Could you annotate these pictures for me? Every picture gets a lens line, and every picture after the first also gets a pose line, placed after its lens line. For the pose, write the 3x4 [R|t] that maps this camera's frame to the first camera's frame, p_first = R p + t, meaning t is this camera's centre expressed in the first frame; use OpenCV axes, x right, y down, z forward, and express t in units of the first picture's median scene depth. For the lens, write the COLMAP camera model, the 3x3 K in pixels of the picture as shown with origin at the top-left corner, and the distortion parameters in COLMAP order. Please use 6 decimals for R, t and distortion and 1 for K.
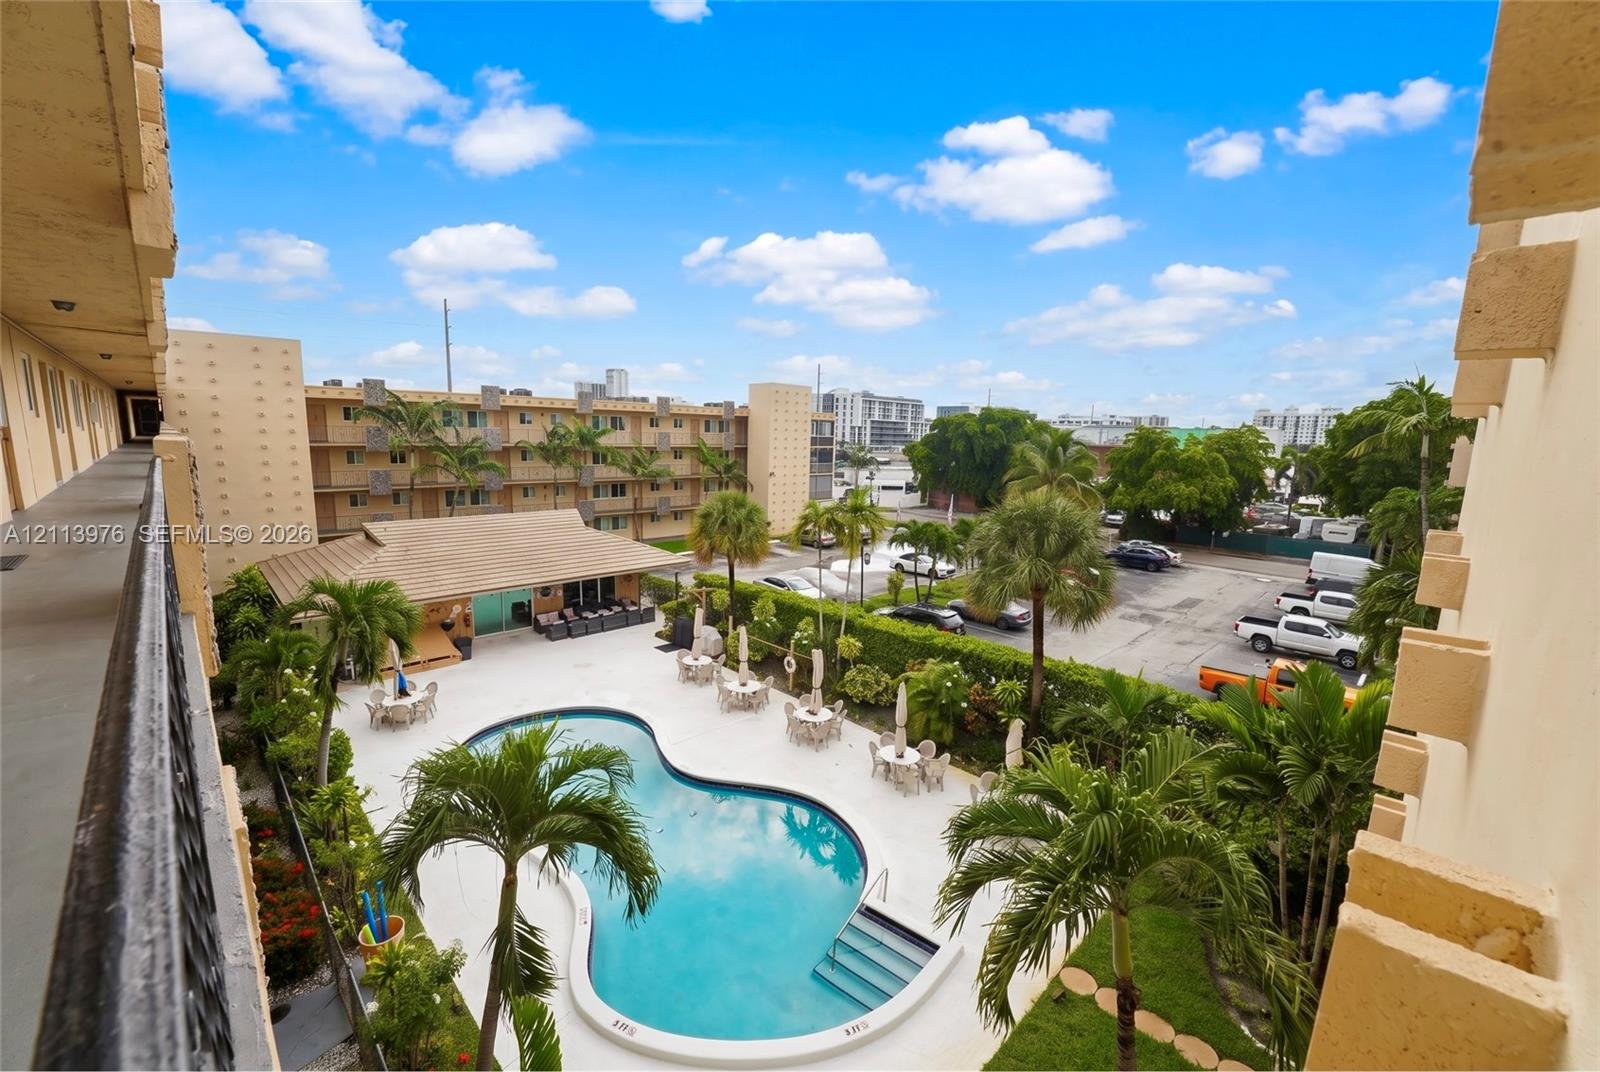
lens RADIAL K [[646.1, 0, 800.0], [0, 646.1, 536.0], [0, 0, 1]] dist [-0.026455, -0.000028]
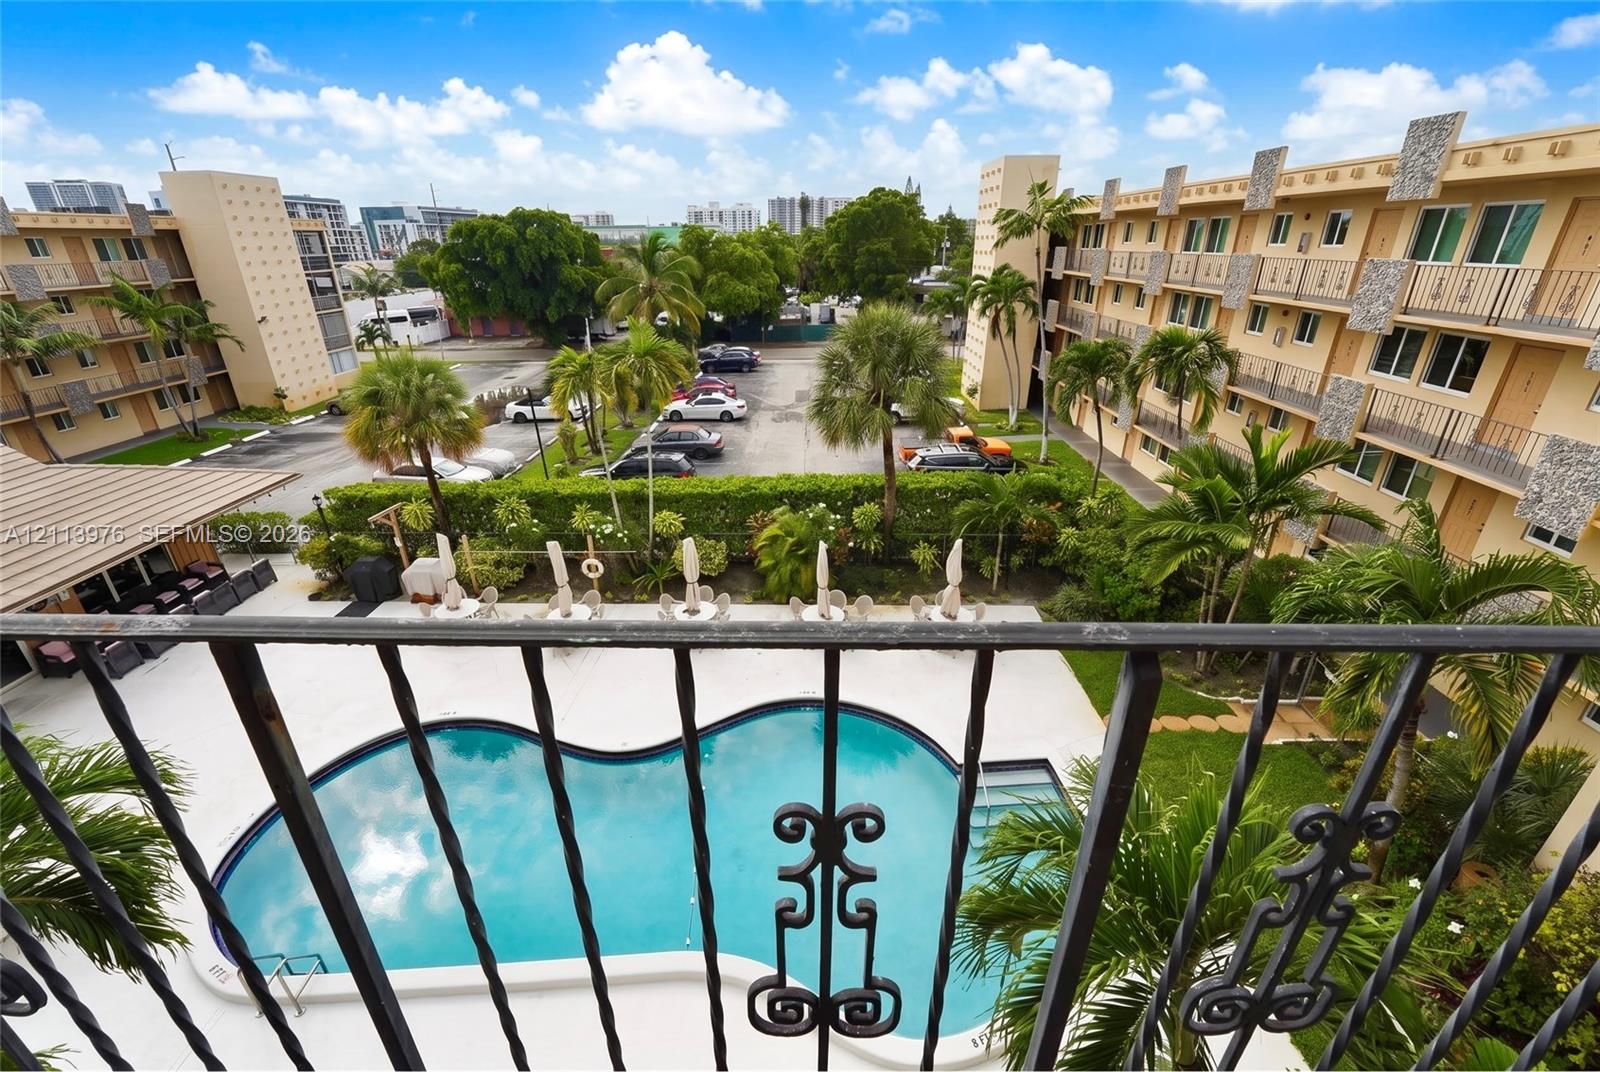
lens RADIAL K [[646.1, 0, 800.0], [0, 646.1, 536.0], [0, 0, 1]] dist [-0.026455, -0.000028]
pose [[0.718402, -0.318114, 0.618629, -0.118435], [0.135540, 0.936278, 0.324057, -0.021351], [-0.682296, -0.148954, 0.715741, 0.107302]]
